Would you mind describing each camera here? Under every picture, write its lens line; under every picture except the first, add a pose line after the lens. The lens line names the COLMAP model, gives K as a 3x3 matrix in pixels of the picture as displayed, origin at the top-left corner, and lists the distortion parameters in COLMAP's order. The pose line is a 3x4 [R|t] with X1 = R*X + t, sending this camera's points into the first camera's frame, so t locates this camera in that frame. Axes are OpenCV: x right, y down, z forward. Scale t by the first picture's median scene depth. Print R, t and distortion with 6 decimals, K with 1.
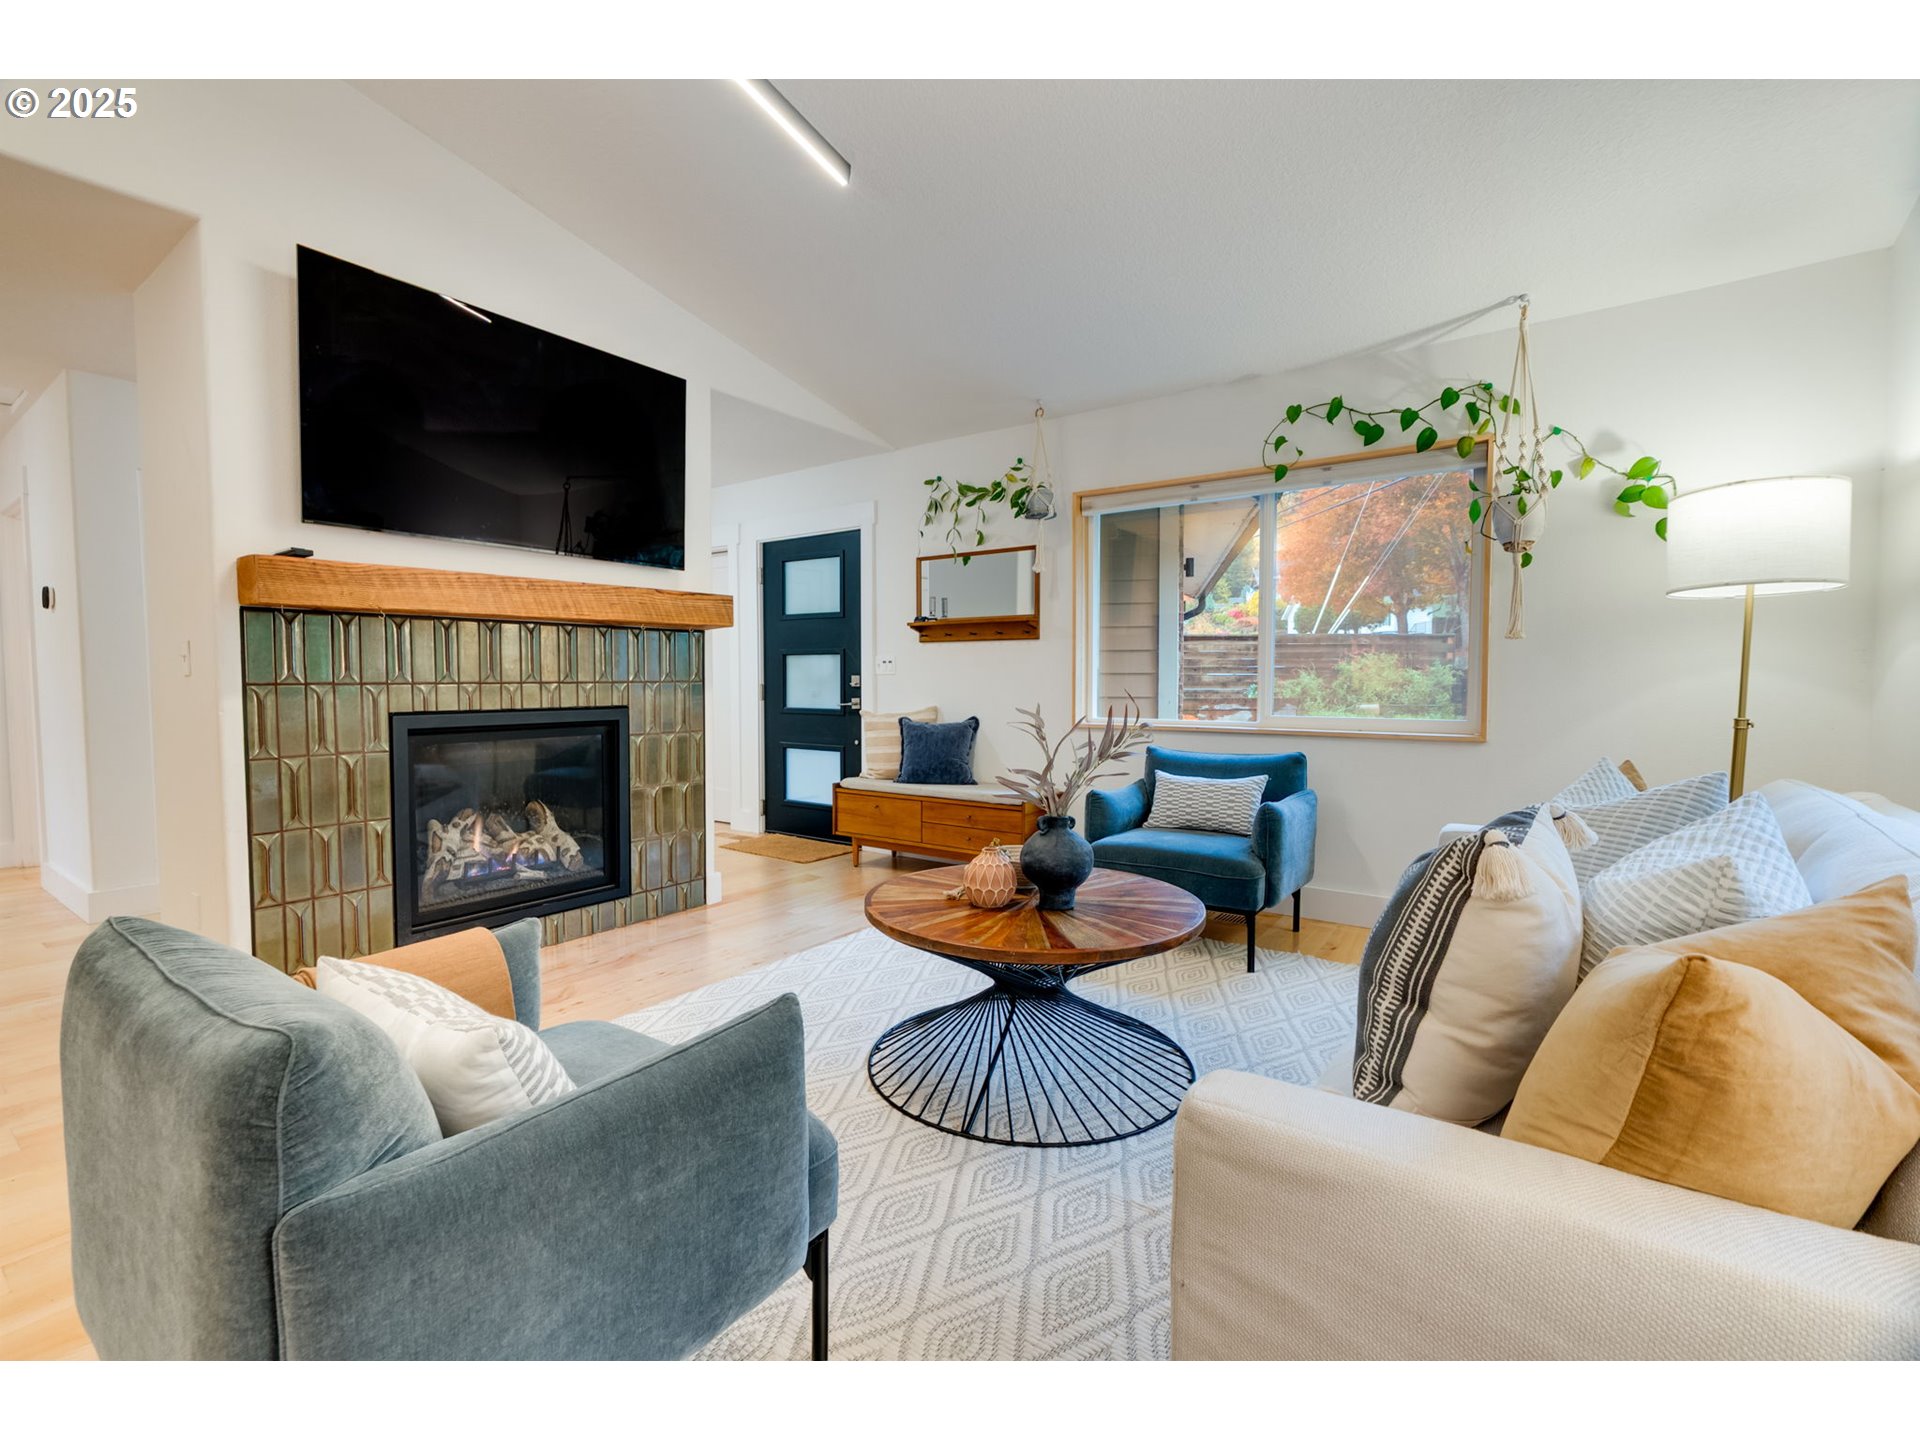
lens RADIAL K [[861.7, 0, 911.7], [0, 861.7, 716.9], [0, 0, 1]] dist [-0.009706, 0.004579]
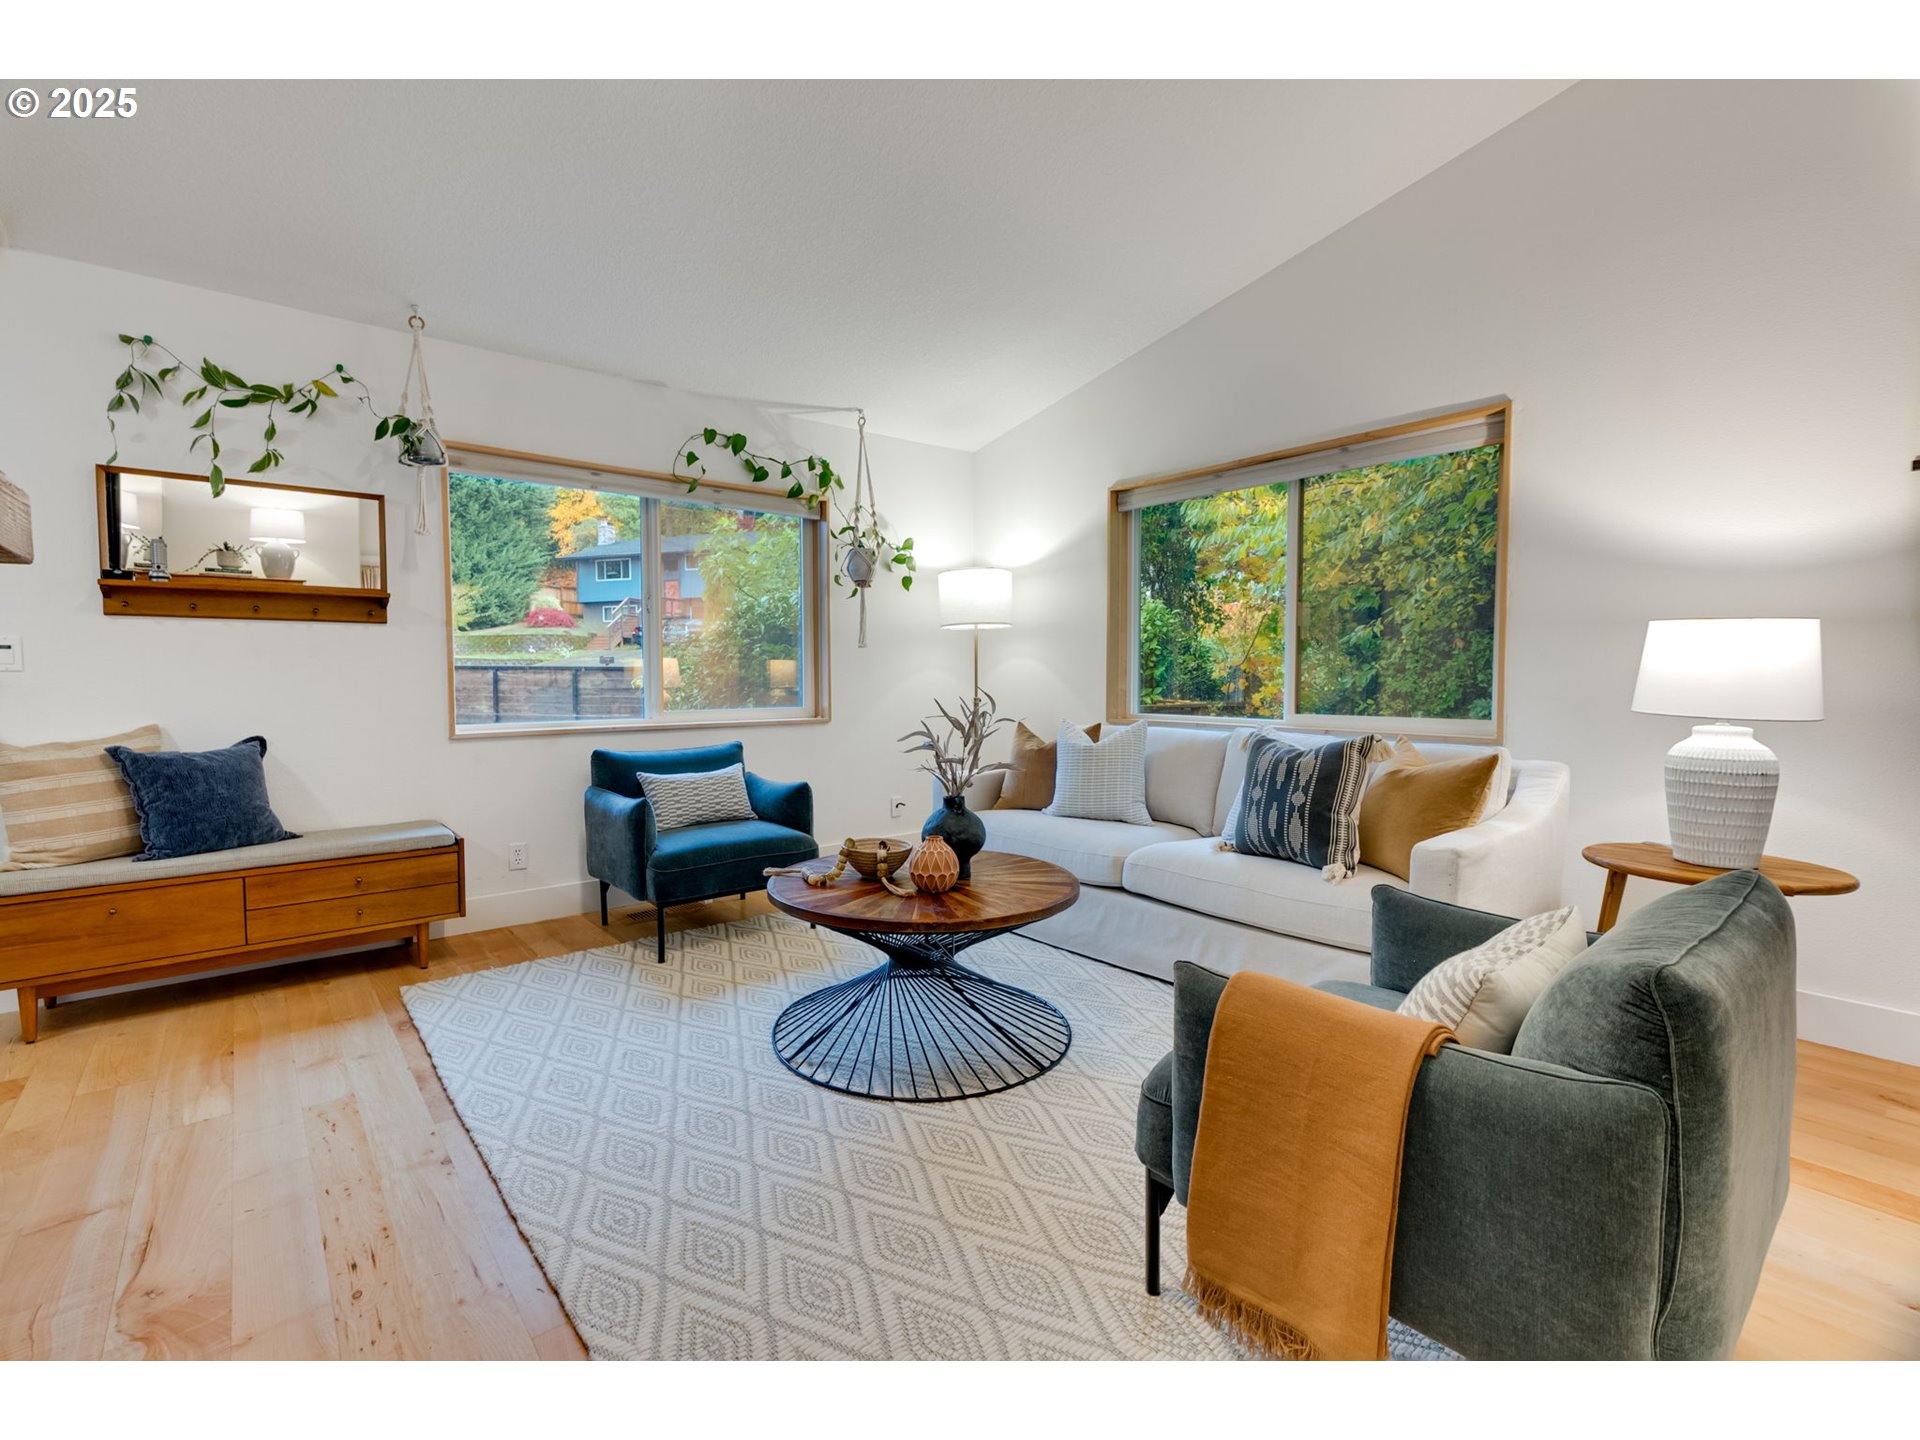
lens RADIAL K [[861.7, 0, 963.2], [0, 861.7, 710.0], [0, 0, 1]] dist [-0.009706, 0.004579]
pose [[0.223810, -0.039631, 0.973827, -0.582051], [0.045671, 0.998502, 0.030139, -0.020309], [-0.973562, 0.037730, 0.225285, 0.452050]]
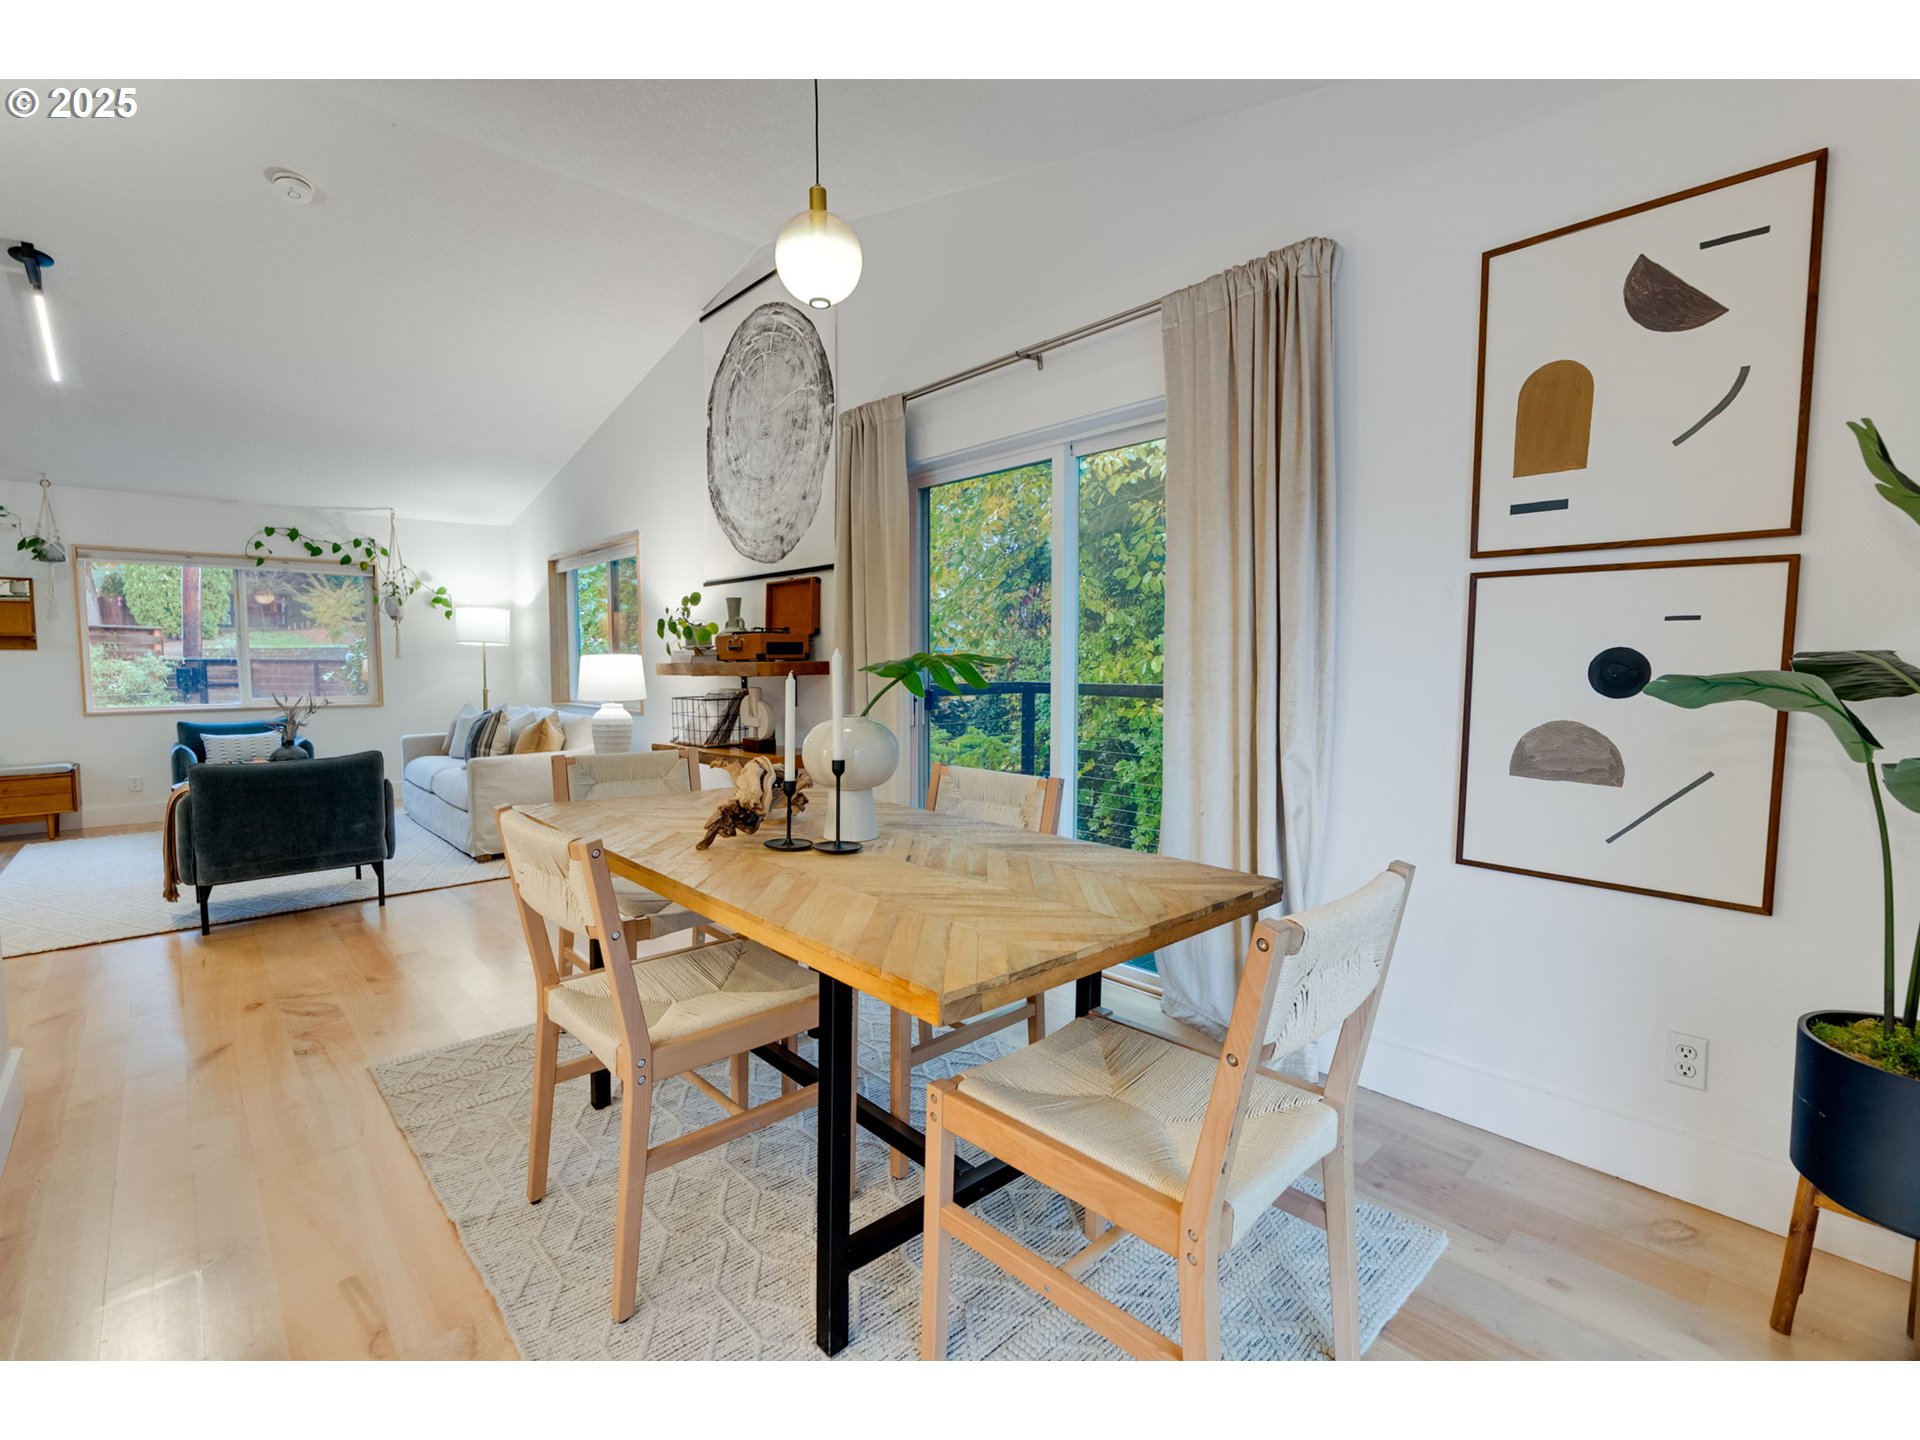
lens RADIAL K [[861.7, 0, 953.0], [0, 861.7, 713.7], [0, 0, 1]] dist [-0.009706, 0.004579]
pose [[0.186033, -0.061439, 0.980621, -1.102033], [0.047815, 0.997427, 0.053421, 0.003068], [-0.981379, 0.036950, 0.188492, -0.753892]]
